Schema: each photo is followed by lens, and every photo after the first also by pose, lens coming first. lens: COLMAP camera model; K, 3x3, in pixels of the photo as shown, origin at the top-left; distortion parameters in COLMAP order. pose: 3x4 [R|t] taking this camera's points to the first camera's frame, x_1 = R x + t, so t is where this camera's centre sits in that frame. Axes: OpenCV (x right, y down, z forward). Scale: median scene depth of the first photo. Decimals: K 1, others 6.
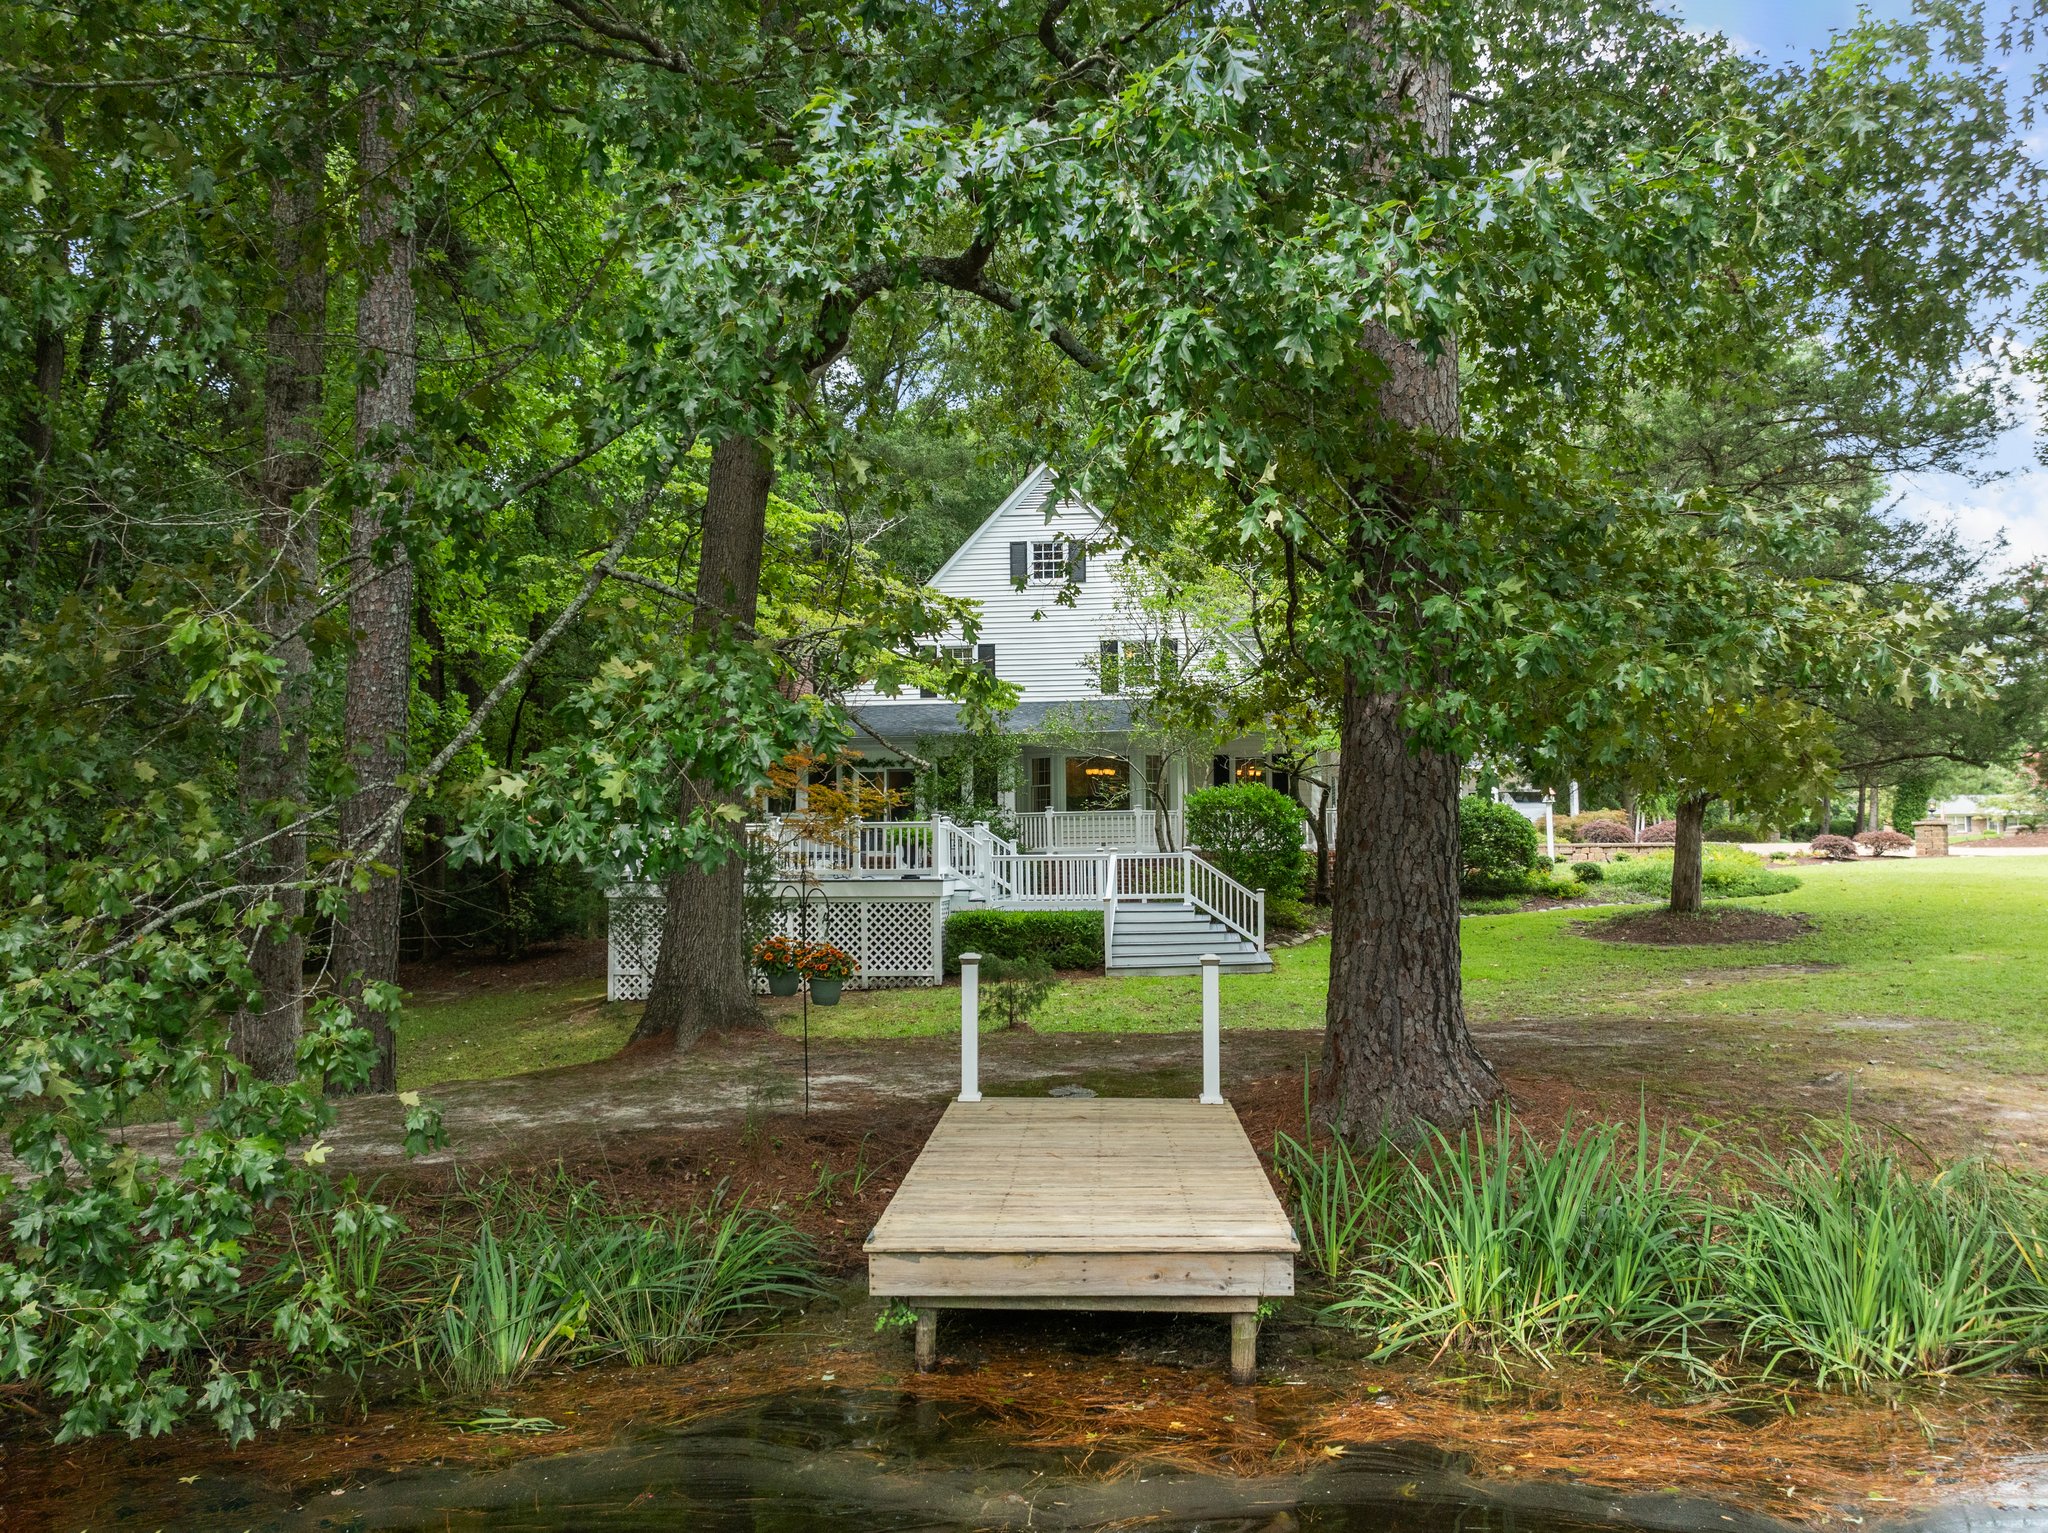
lens RADIAL K [[1437.7, 0, 1024.0], [0, 1437.7, 766.5], [0, 0, 1]] dist [-0.037522, -0.002836]
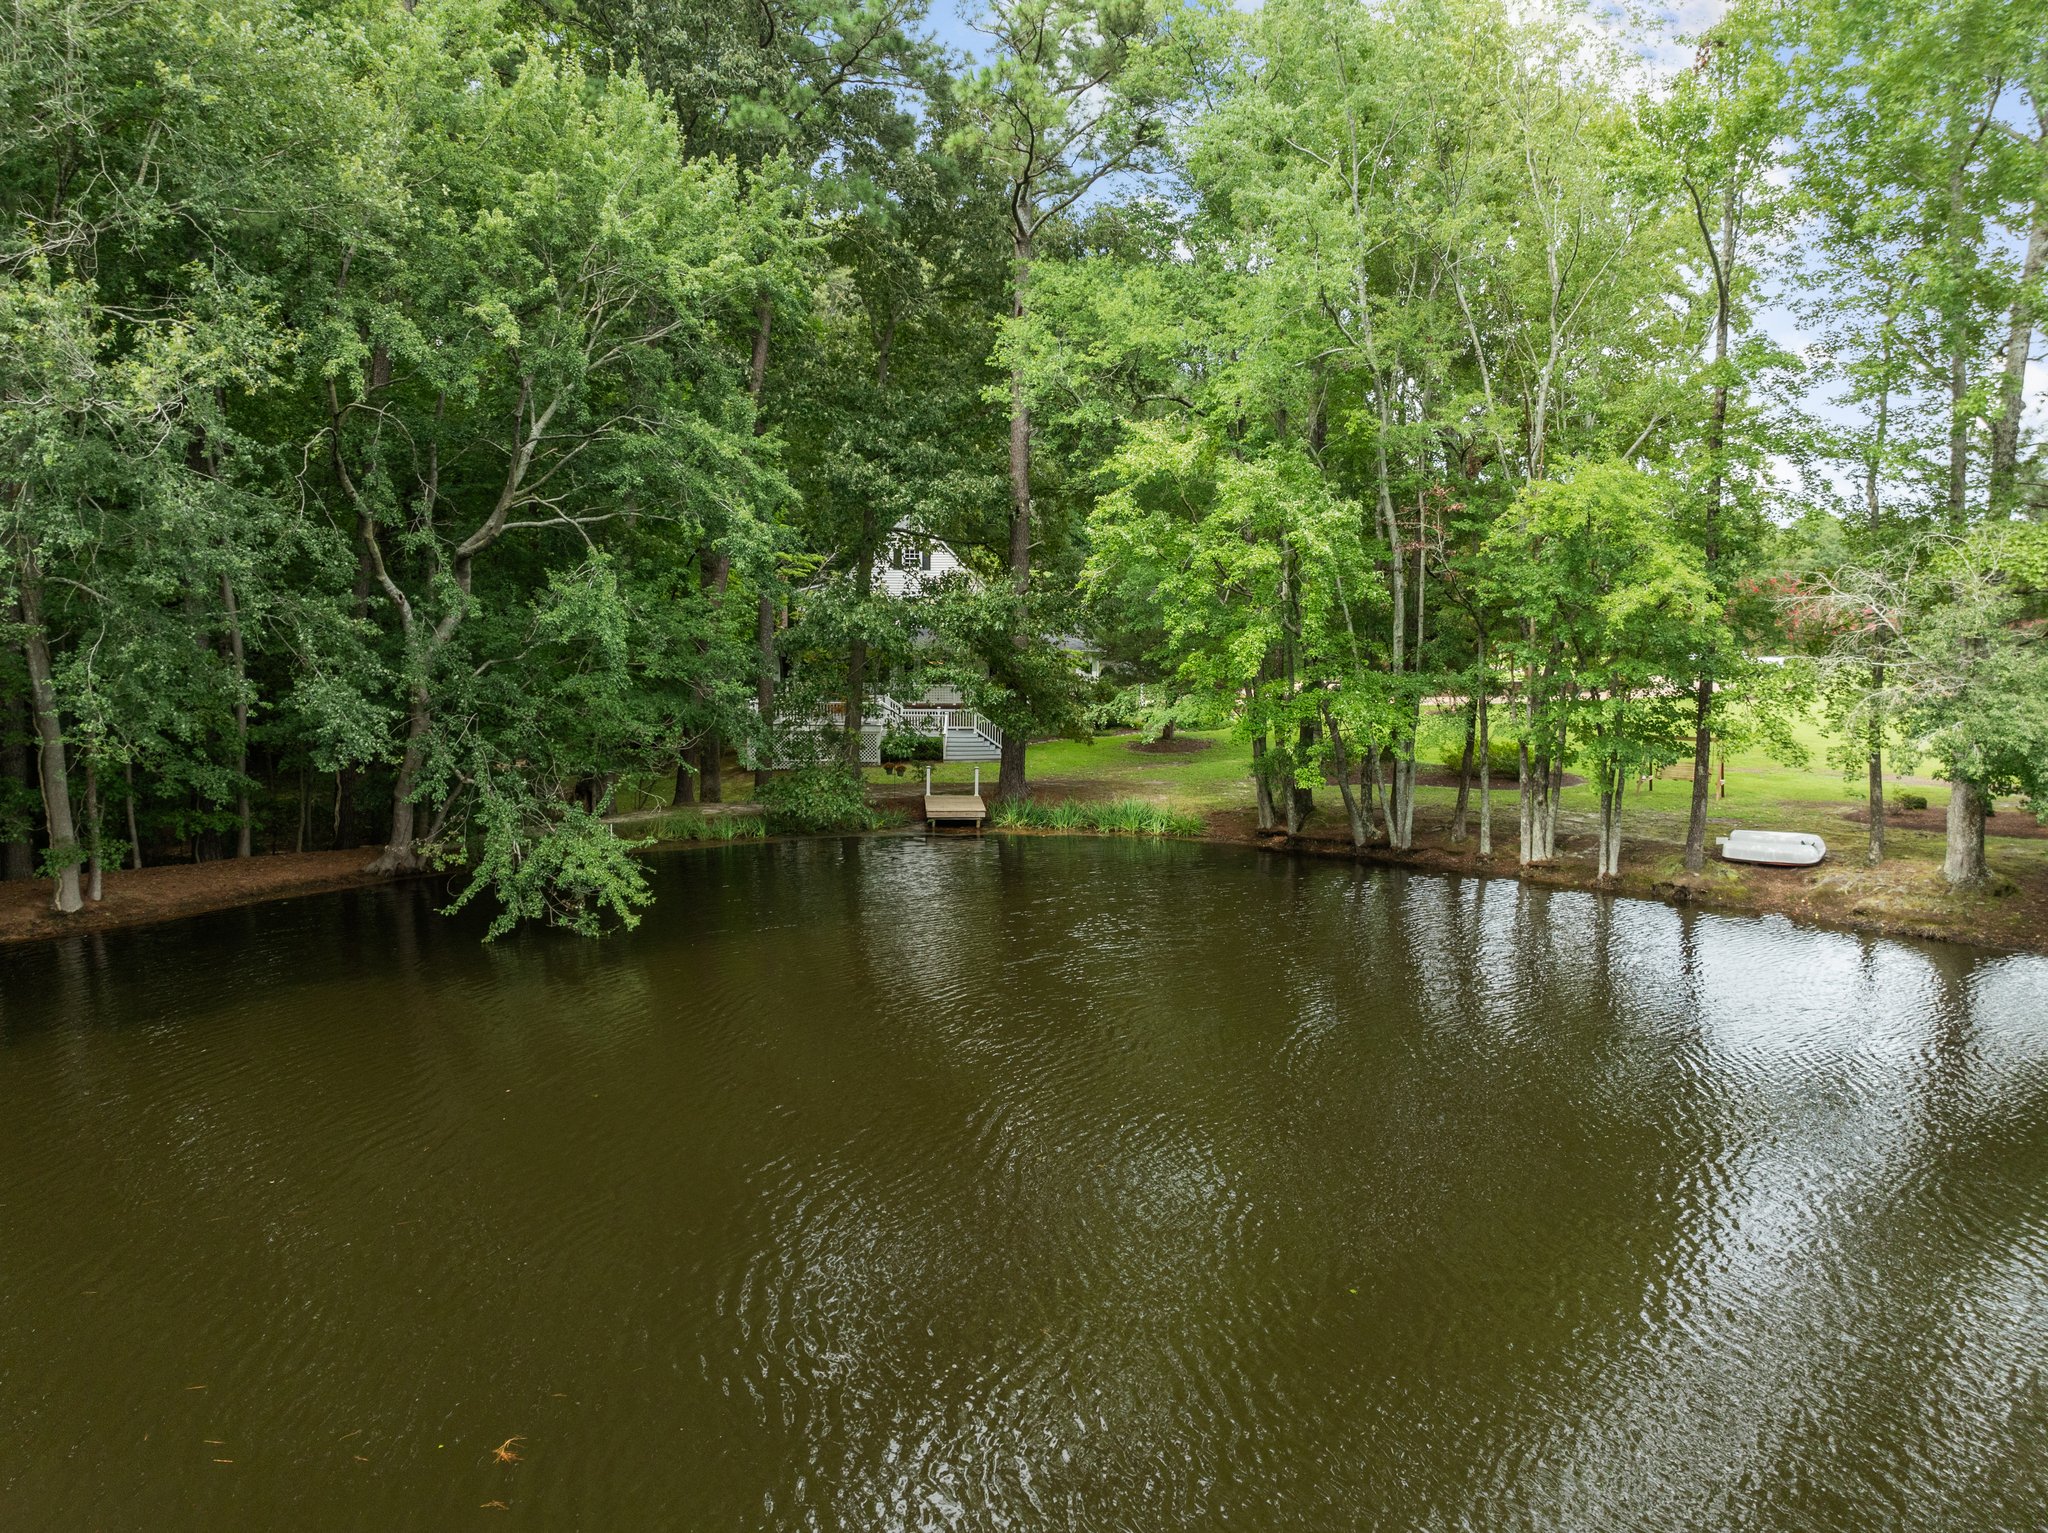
lens RADIAL K [[1437.7, 0, 1024.0], [0, 1437.7, 766.5], [0, 0, 1]] dist [-0.037522, -0.002836]
pose [[0.988729, 0.018957, 0.148513, -0.467359], [-0.043831, 0.985142, 0.166055, -0.730838], [-0.143159, -0.170693, 0.974869, -4.029478]]
